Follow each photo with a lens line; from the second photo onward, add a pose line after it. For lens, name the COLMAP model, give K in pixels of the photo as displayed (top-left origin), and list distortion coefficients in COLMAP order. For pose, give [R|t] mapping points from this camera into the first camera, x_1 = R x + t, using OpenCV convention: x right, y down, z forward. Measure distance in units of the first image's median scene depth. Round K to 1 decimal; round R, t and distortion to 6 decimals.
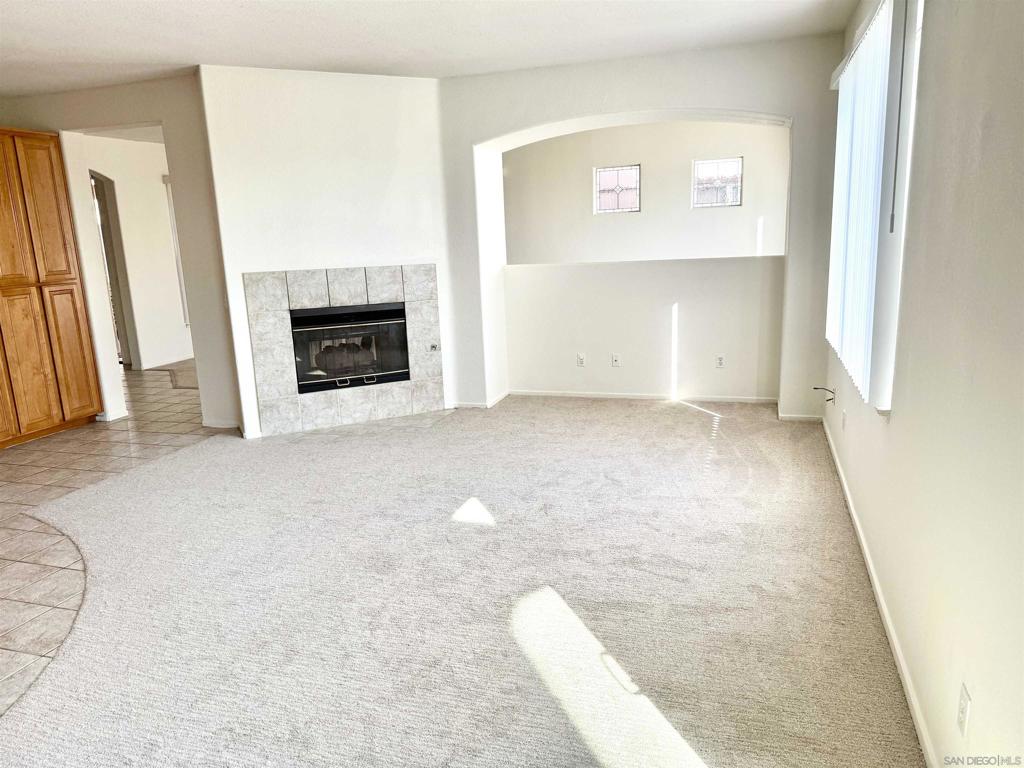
lens RADIAL K [[721.1, 0, 512.0], [0, 721.1, 384.0], [0, 0, 1]] dist [0.073310, -0.084005]
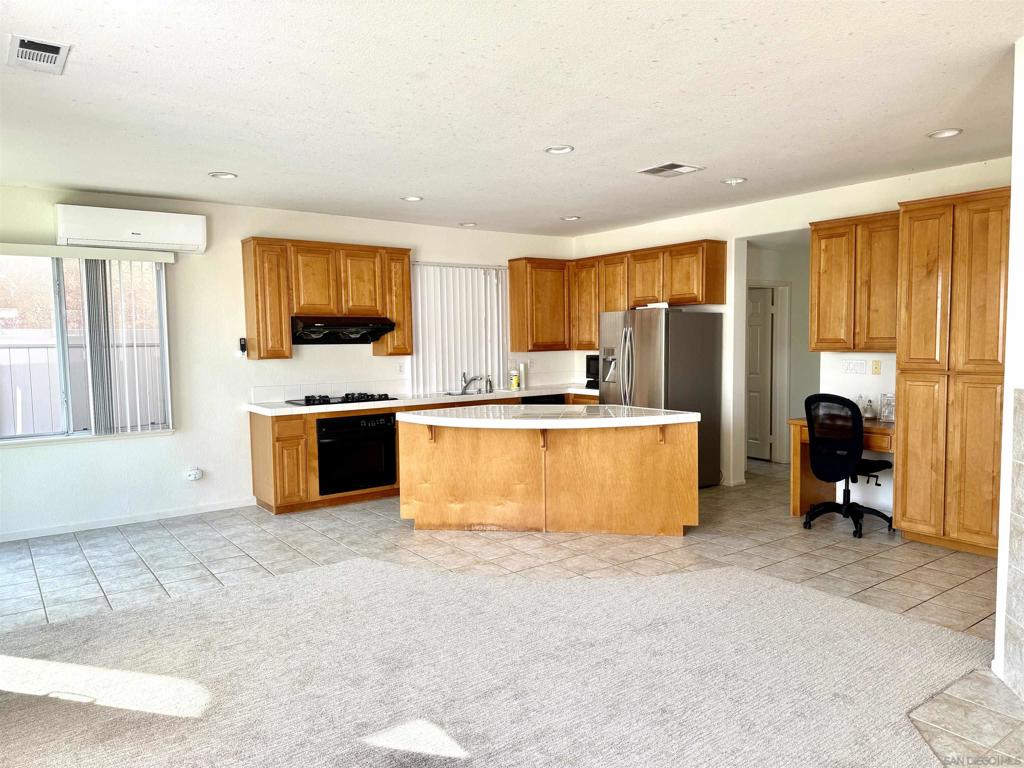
lens RADIAL K [[715.4, 0, 518.9], [0, 715.4, 386.8], [0, 0, 1]] dist [0.102677, -0.190141]
pose [[-0.578136, 0.106148, -0.809006, 0.284191], [-0.131317, 0.966472, 0.220651, -0.213069], [0.805304, 0.233803, -0.544814, 0.942311]]
